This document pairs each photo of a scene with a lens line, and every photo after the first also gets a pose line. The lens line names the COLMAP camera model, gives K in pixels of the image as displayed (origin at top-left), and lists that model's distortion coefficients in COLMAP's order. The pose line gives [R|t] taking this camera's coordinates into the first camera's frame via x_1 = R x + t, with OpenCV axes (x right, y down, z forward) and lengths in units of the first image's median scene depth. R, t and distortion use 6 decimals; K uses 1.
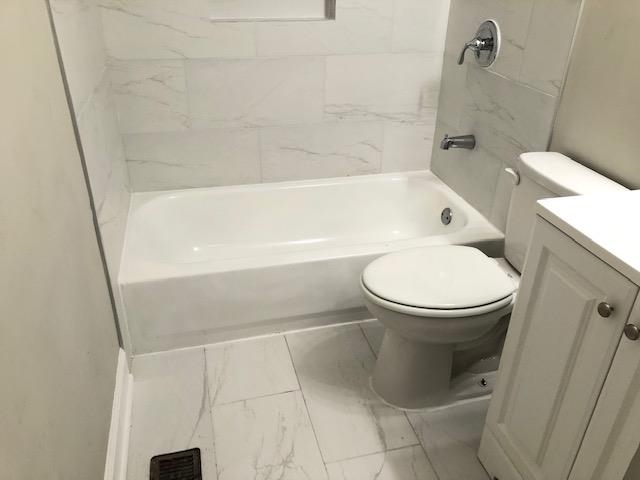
lens RADIAL K [[517.0, 0, 309.3], [0, 517.0, 239.0], [0, 0, 1]] dist [0.068371, -0.140322]
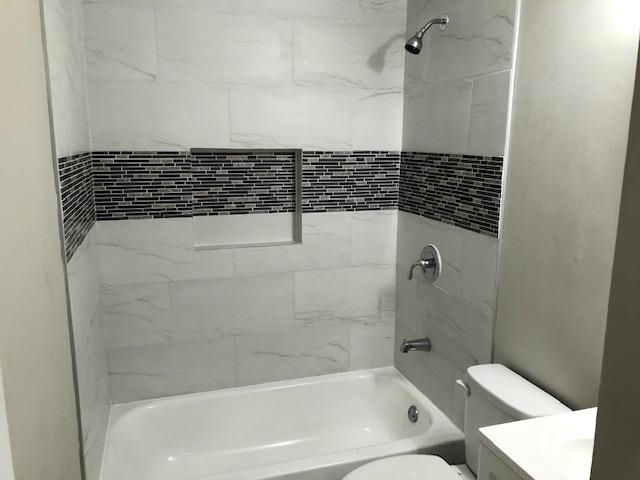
lens RADIAL K [[517.0, 0, 309.3], [0, 517.0, 239.0], [0, 0, 1]] dist [0.068371, -0.140322]
pose [[0.998263, -0.018213, 0.056022, 0.001905], [0.034571, 0.951148, -0.306794, -0.070612], [-0.047698, 0.308198, 0.950126, -0.111586]]
